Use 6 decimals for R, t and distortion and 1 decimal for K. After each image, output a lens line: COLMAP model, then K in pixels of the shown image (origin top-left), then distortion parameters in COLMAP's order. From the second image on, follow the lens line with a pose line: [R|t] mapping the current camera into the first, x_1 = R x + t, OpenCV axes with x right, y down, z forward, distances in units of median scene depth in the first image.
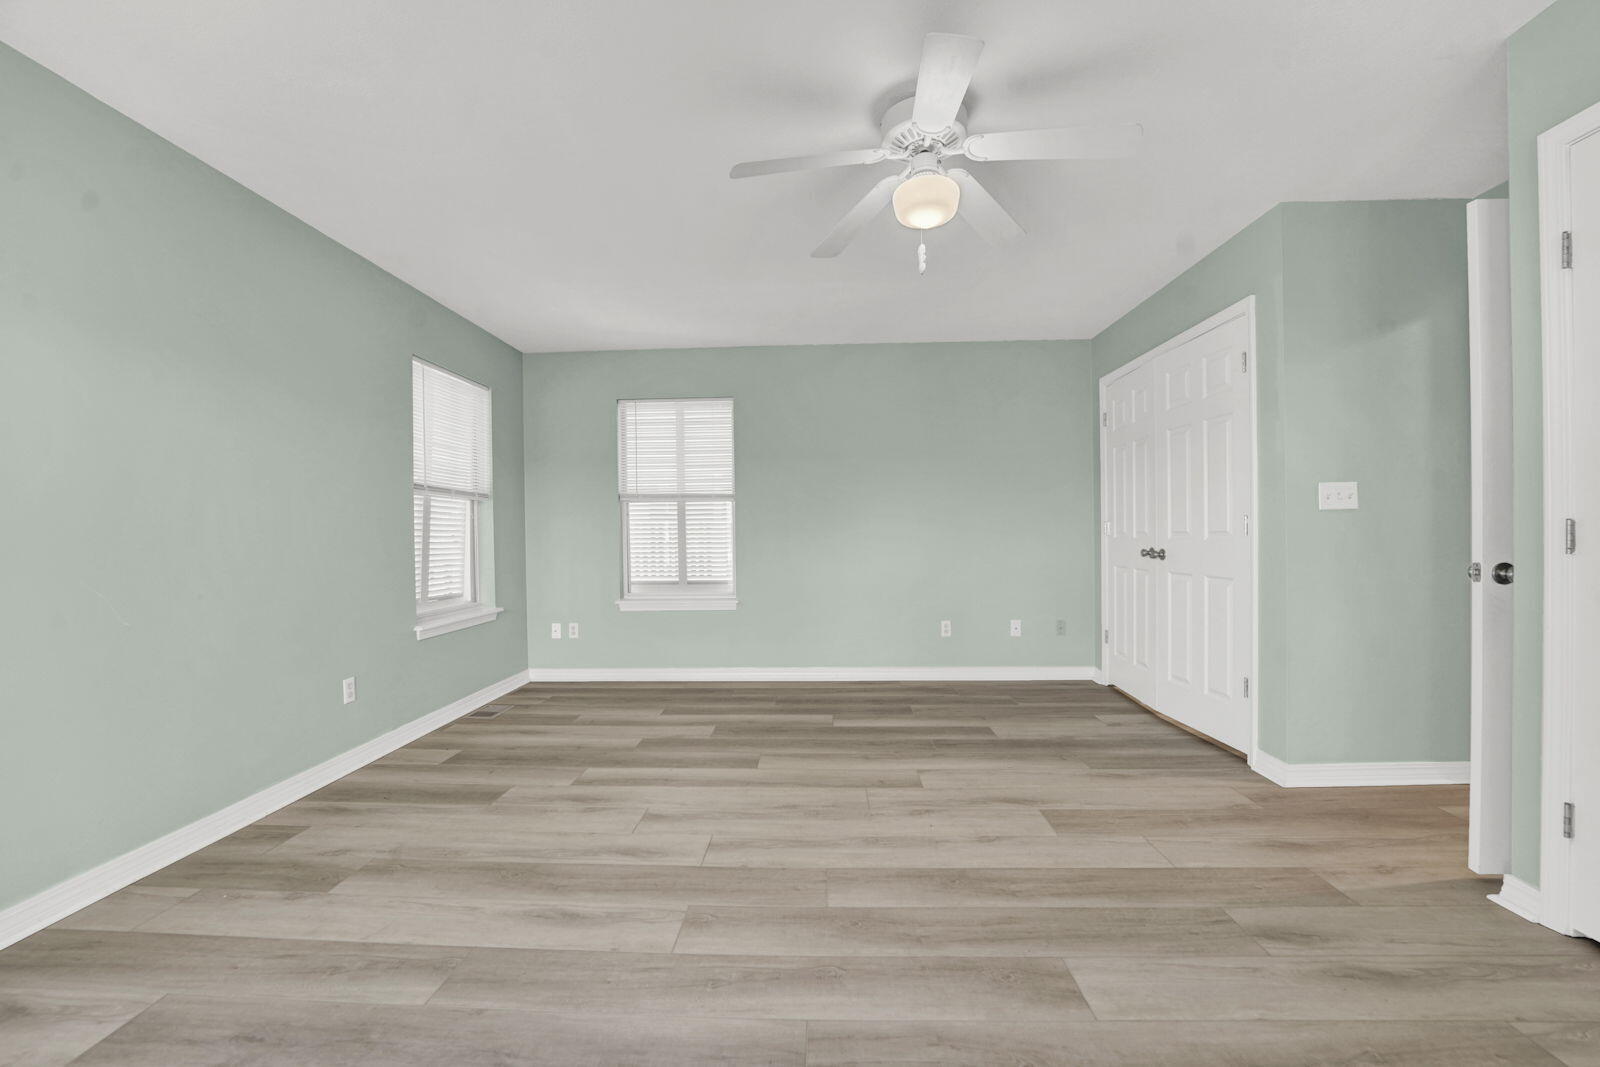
lens RADIAL K [[659.4, 0, 791.9], [0, 659.4, 540.3], [0, 0, 1]] dist [-0.029155, 0.002864]
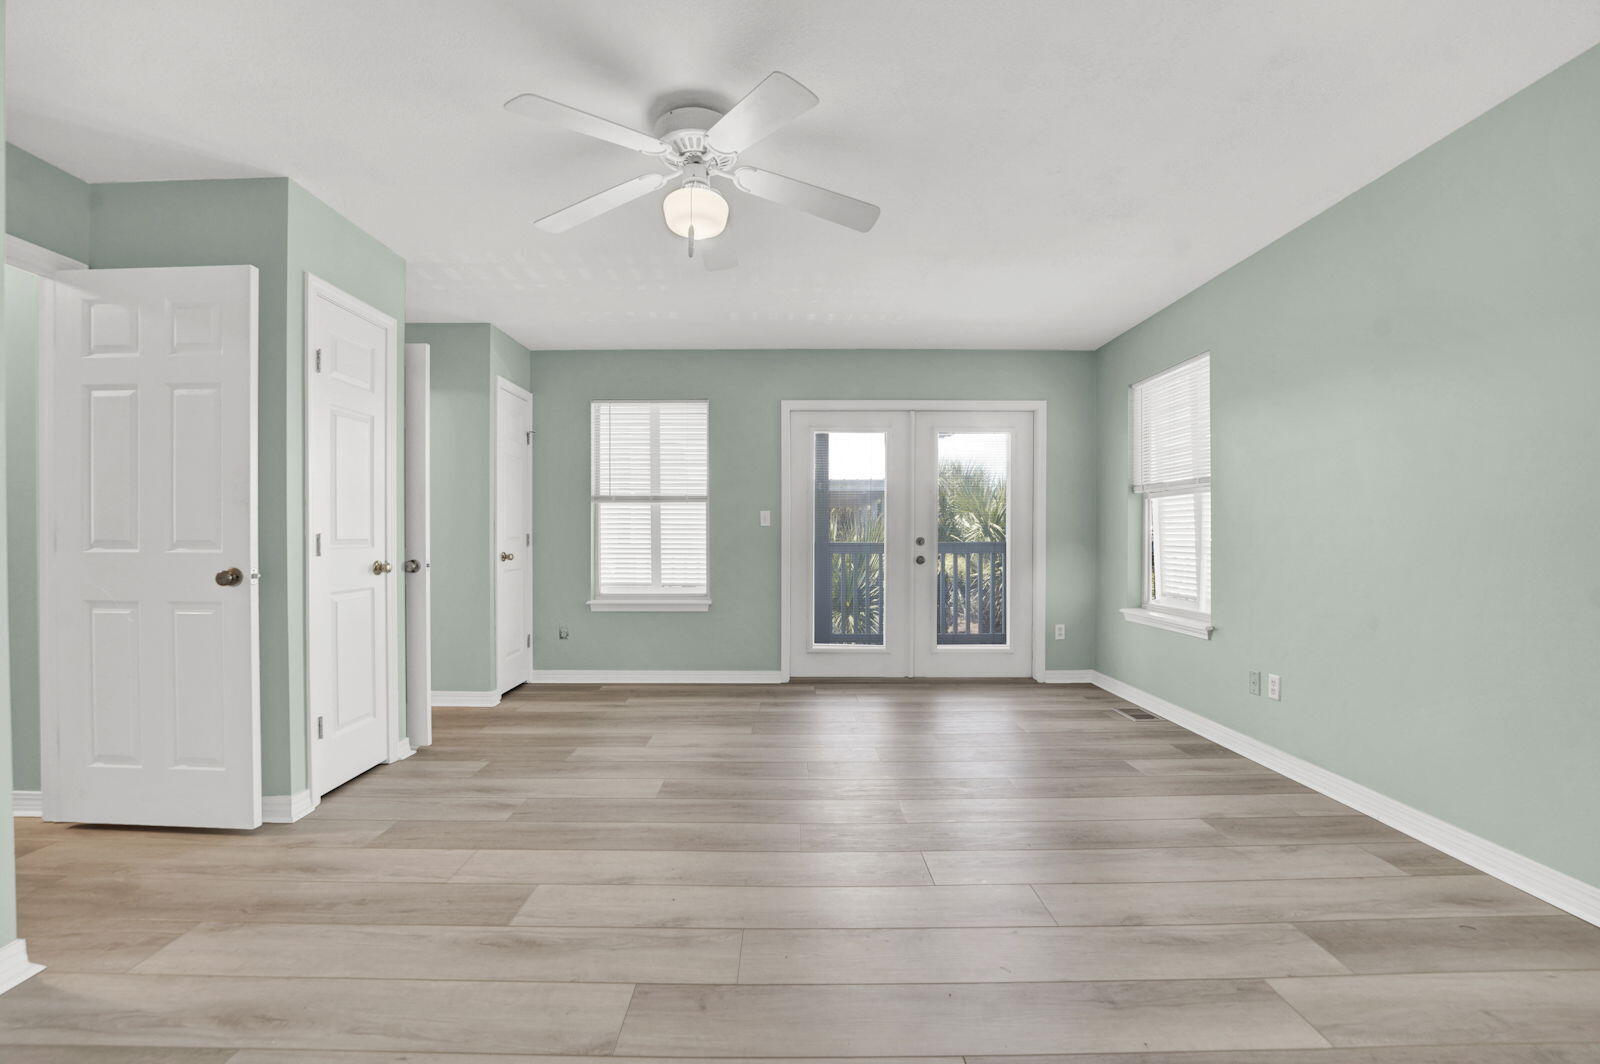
lens RADIAL K [[659.4, 0, 791.9], [0, 659.4, 538.8], [0, 0, 1]] dist [-0.029155, 0.002864]
pose [[-0.998637, 0.013546, -0.050405, 0.082524], [0.012950, 0.999842, 0.012143, -0.014616], [0.050562, 0.011474, -0.998655, 1.471232]]
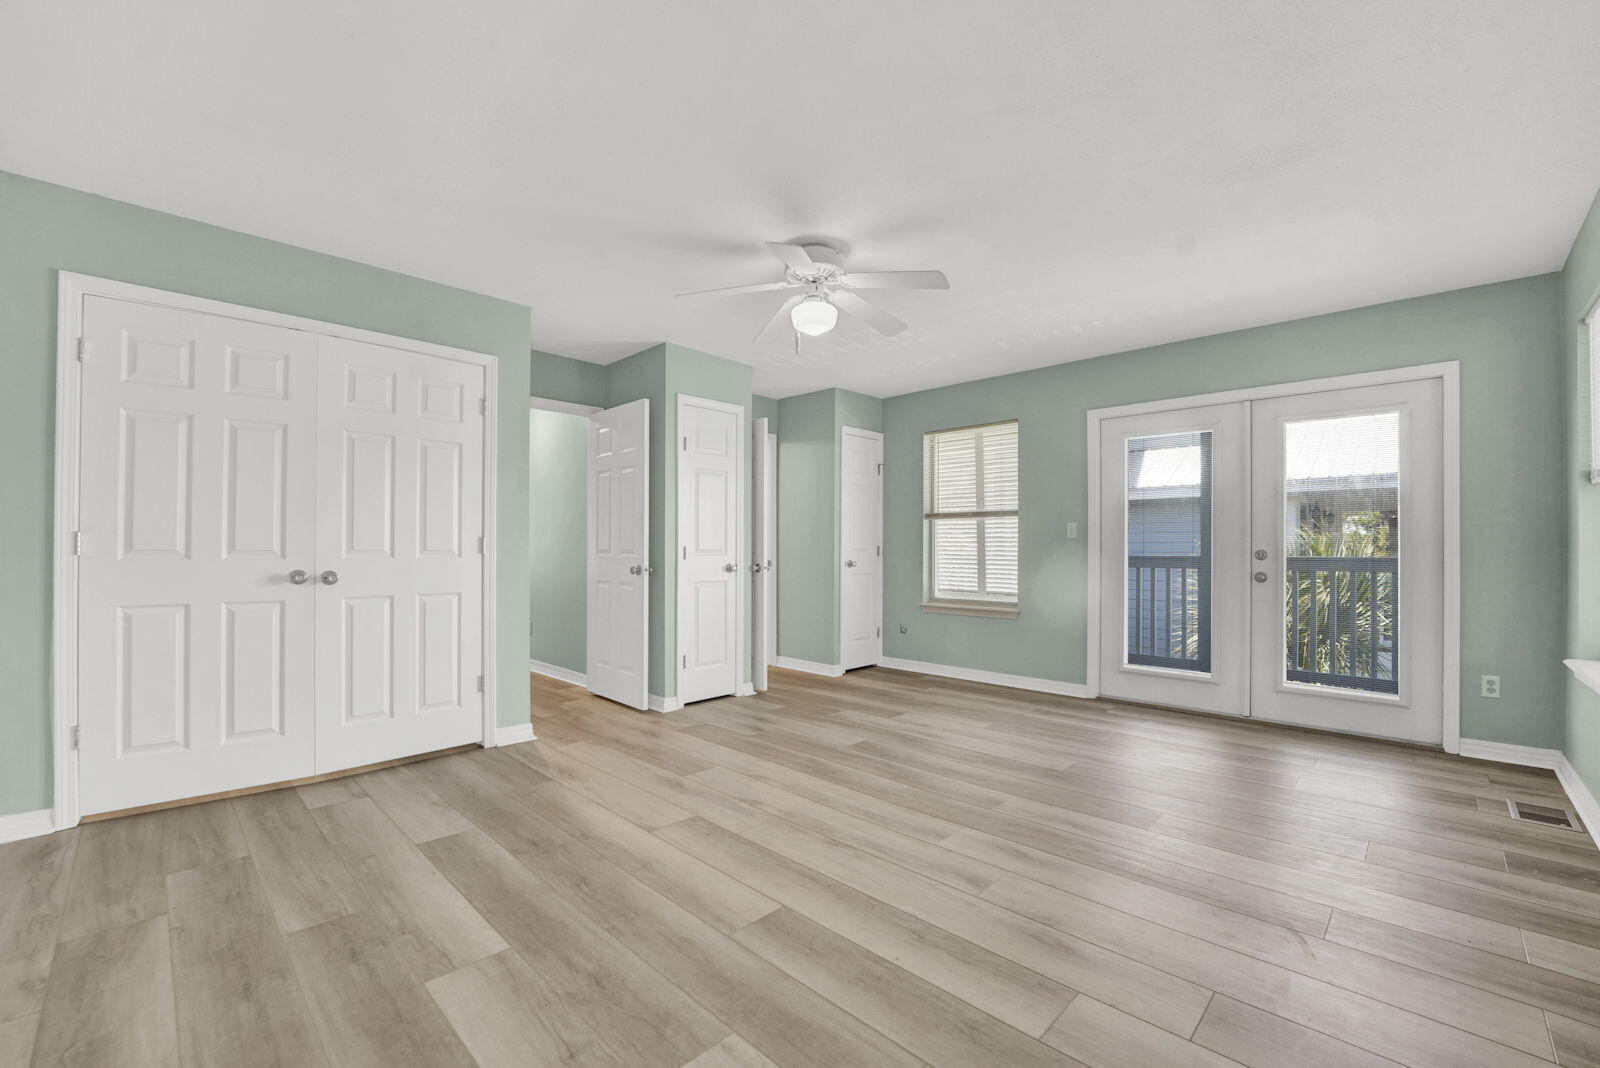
lens RADIAL K [[667.8, 0, 788.7], [0, 667.8, 540.8], [0, 0, 1]] dist [-0.022767, 0.000167]
pose [[-0.740491, 0.018746, 0.671805, -0.523721], [0.013164, 0.999824, -0.013389, -0.008118], [-0.671938, -0.001071, -0.740607, 1.528210]]
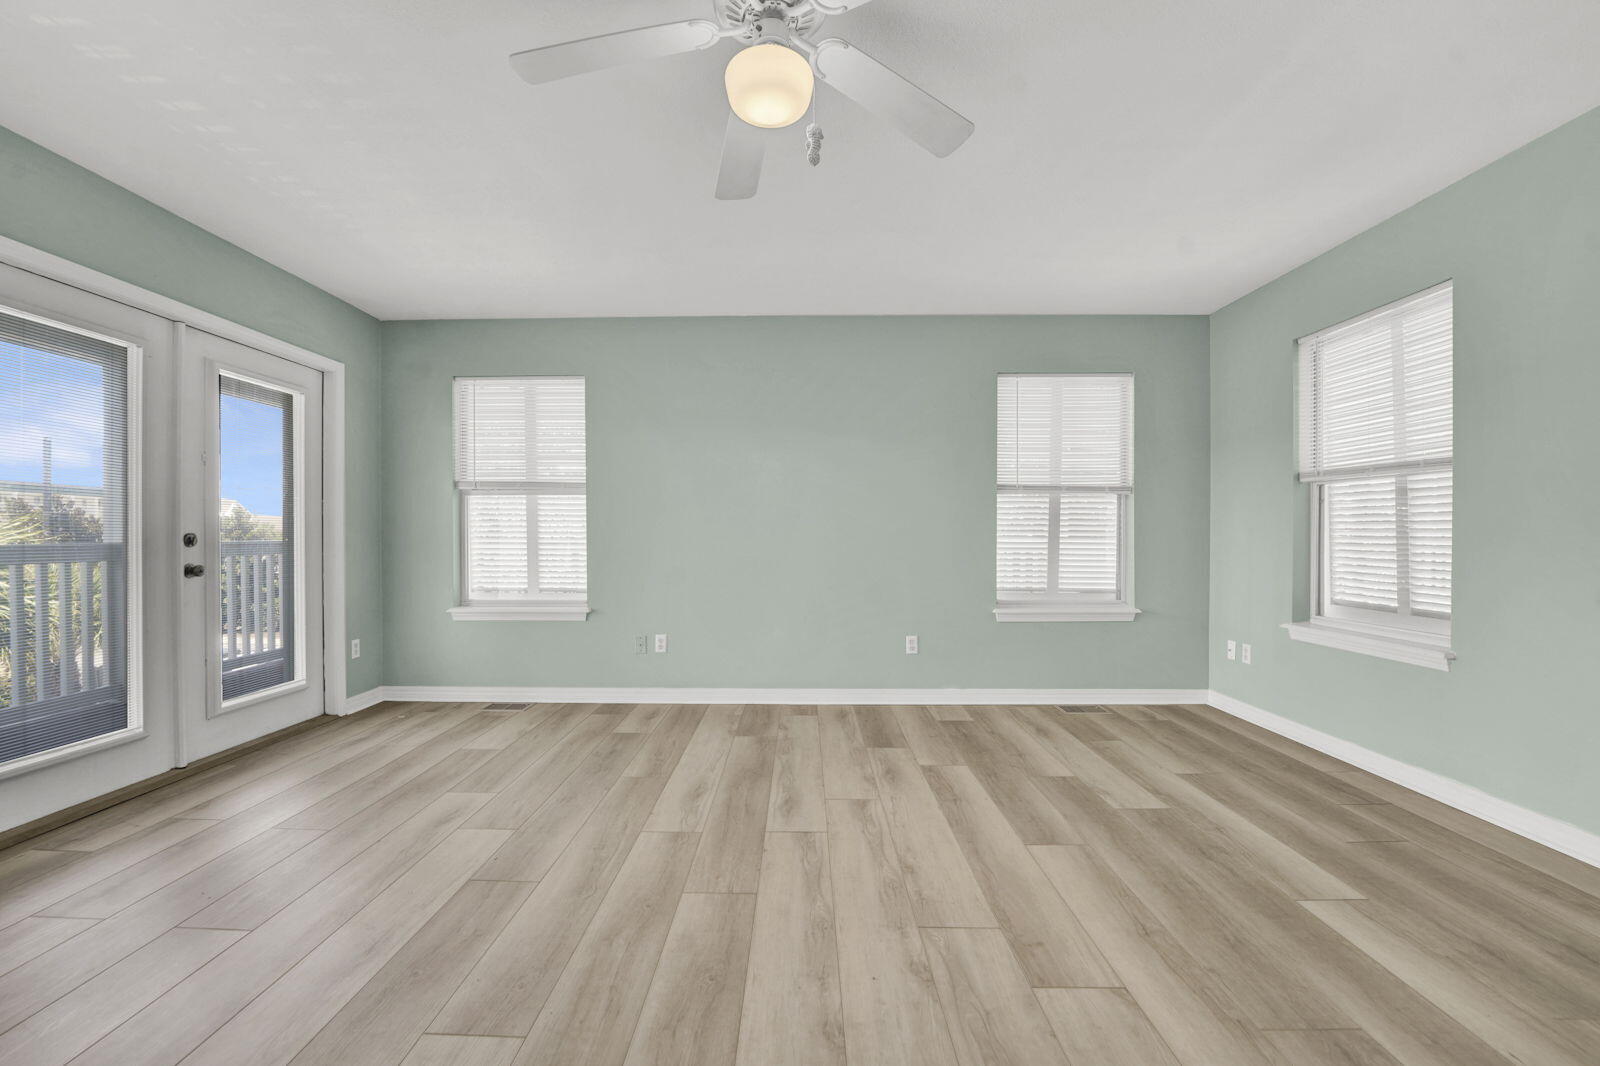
lens RADIAL K [[659.4, 0, 791.9], [0, 659.4, 539.8], [0, 0, 1]] dist [-0.029155, 0.002864]
pose [[0.031285, 0.020289, -0.999305, 0.693767], [-0.009232, 0.999757, 0.020009, -0.013096], [0.999468, 0.008600, 0.031465, 0.727075]]
